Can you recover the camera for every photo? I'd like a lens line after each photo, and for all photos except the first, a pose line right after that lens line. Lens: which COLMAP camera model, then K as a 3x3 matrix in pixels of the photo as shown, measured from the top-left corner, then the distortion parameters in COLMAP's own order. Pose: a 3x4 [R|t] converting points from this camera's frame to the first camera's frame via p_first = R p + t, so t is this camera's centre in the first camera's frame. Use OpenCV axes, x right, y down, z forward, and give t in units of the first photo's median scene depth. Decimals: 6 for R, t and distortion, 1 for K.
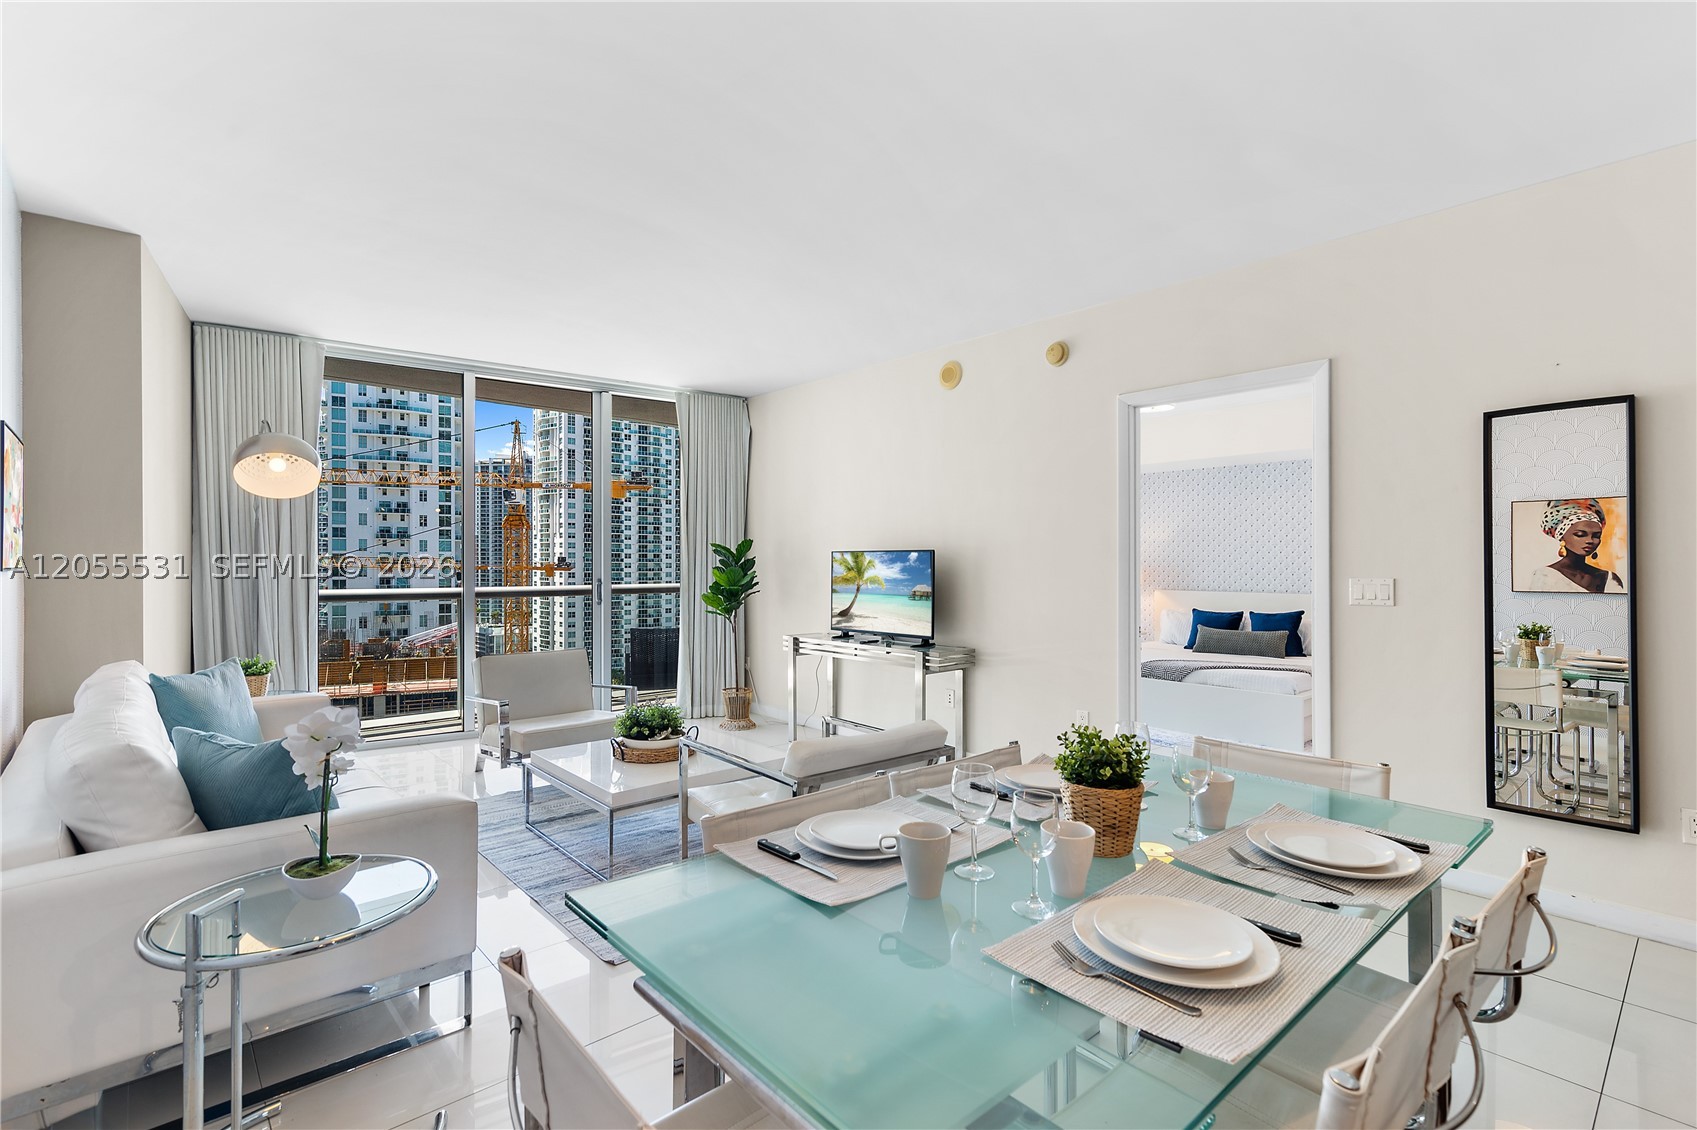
lens RADIAL K [[781.7, 0, 854.1], [0, 781.7, 566.3], [0, 0, 1]] dist [0.013863, -0.000588]
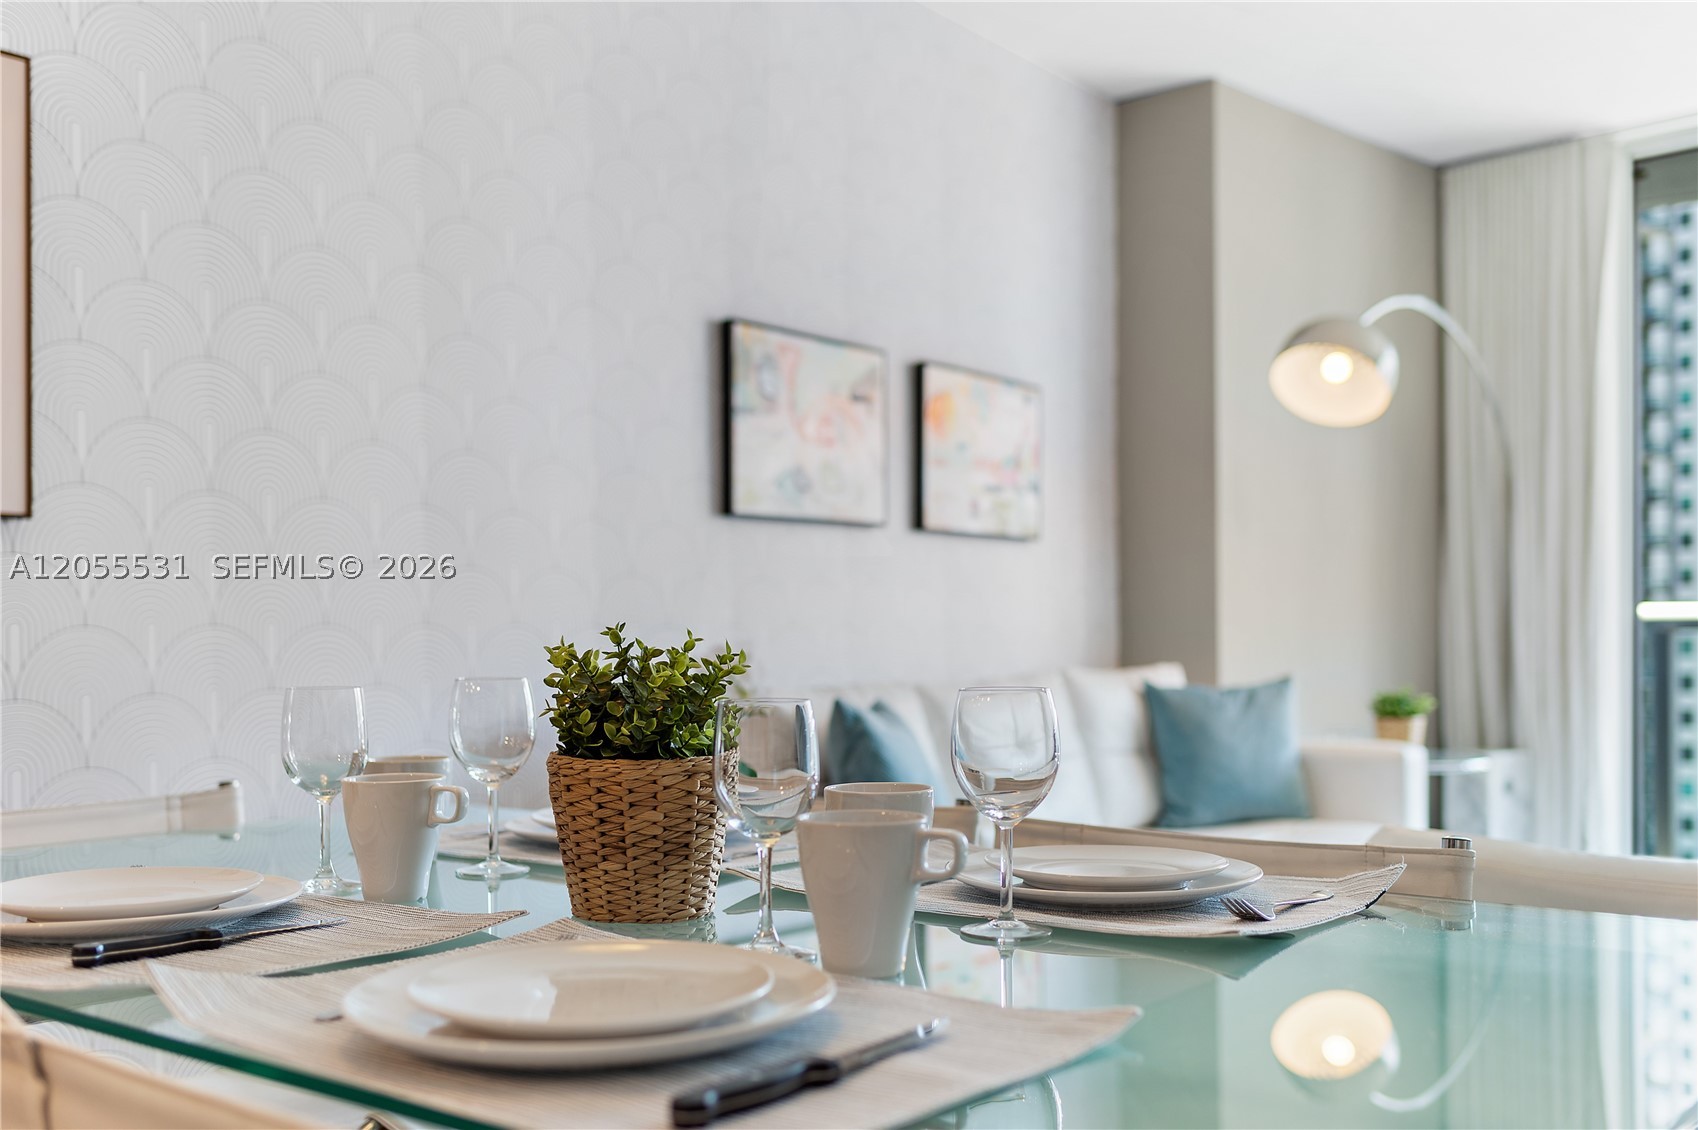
lens RADIAL K [[1672.8, 0, 855.1], [0, 1672.8, 649.7], [0, 0, 1]] dist [0.012866, 0.013059]
pose [[0.188147, 0.005456, -0.982126, 0.278752], [0.001517, 0.999982, 0.005846, 0.047344], [0.982140, -0.002590, 0.188135, 0.211690]]
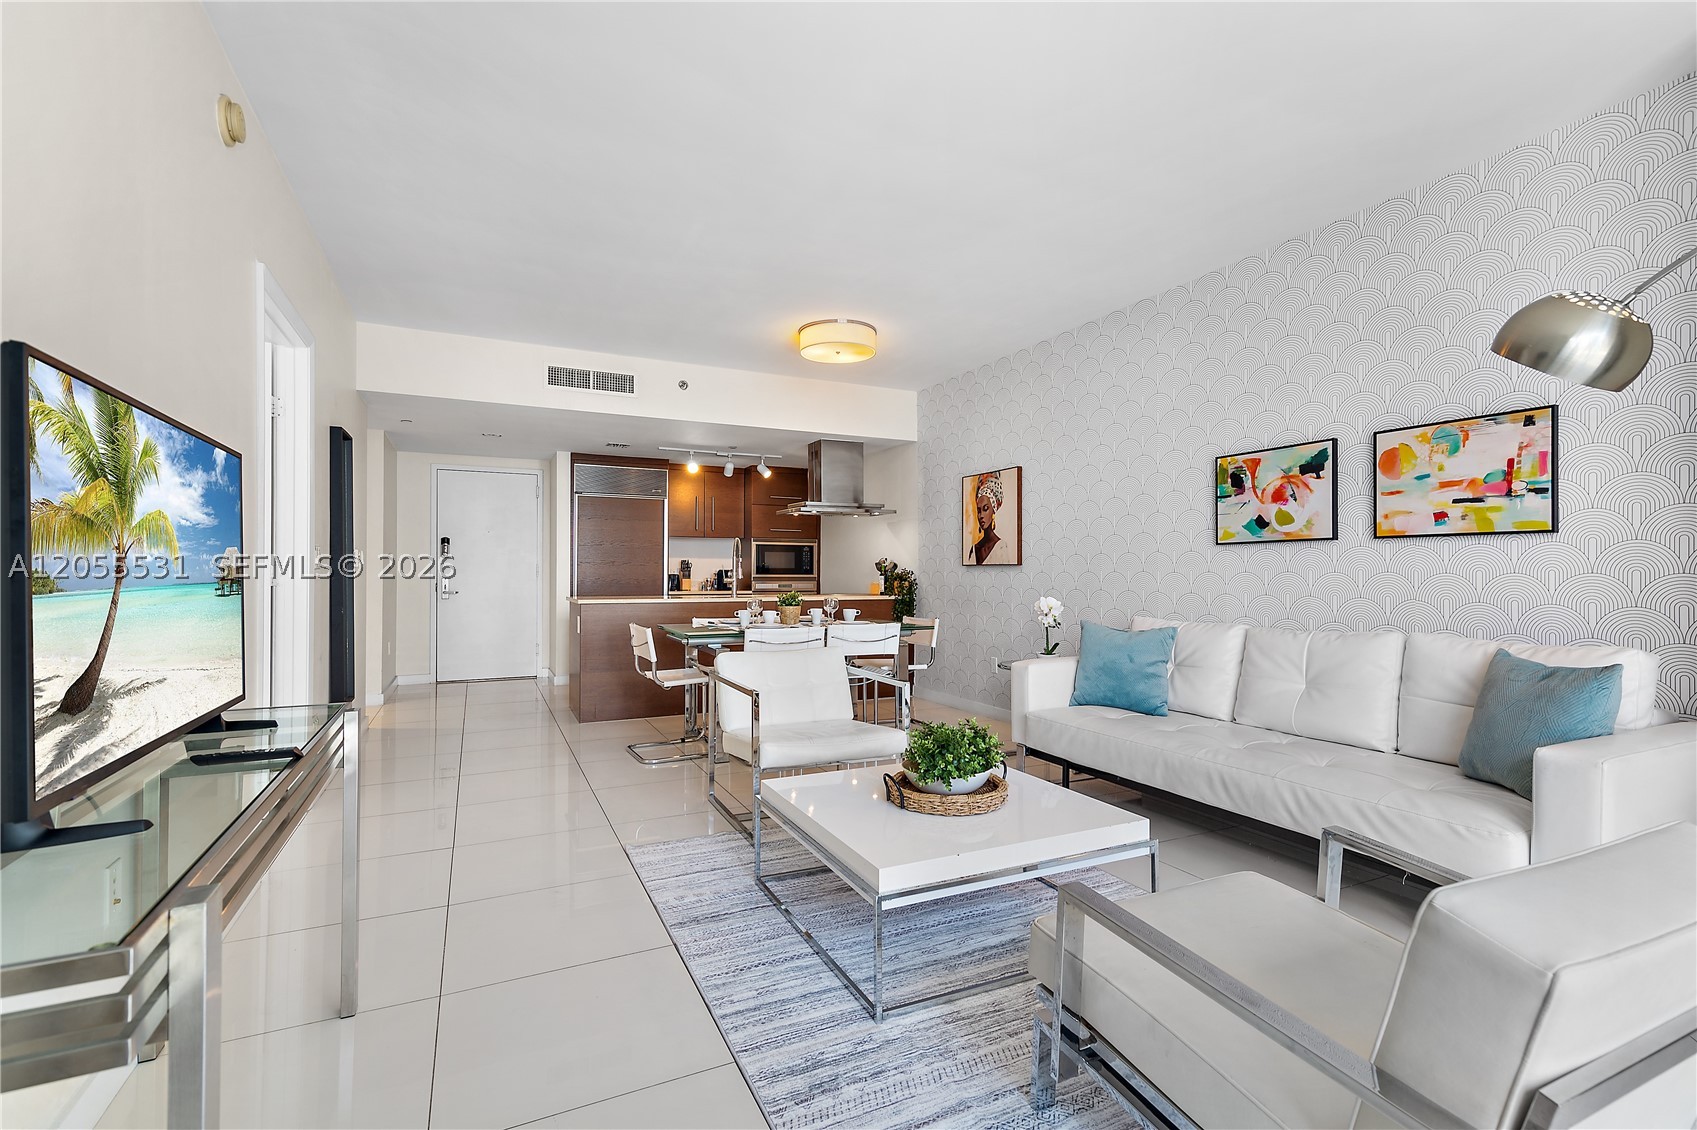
lens RADIAL K [[774.0, 0, 855.3], [0, 774.0, 579.1], [0, 0, 1]] dist [0.014453, -0.000124]
pose [[-0.960892, -0.007262, 0.276827, -0.206817], [-0.003994, 0.999916, 0.012370, 0.024066], [-0.276894, 0.010780, -0.960840, 0.957114]]
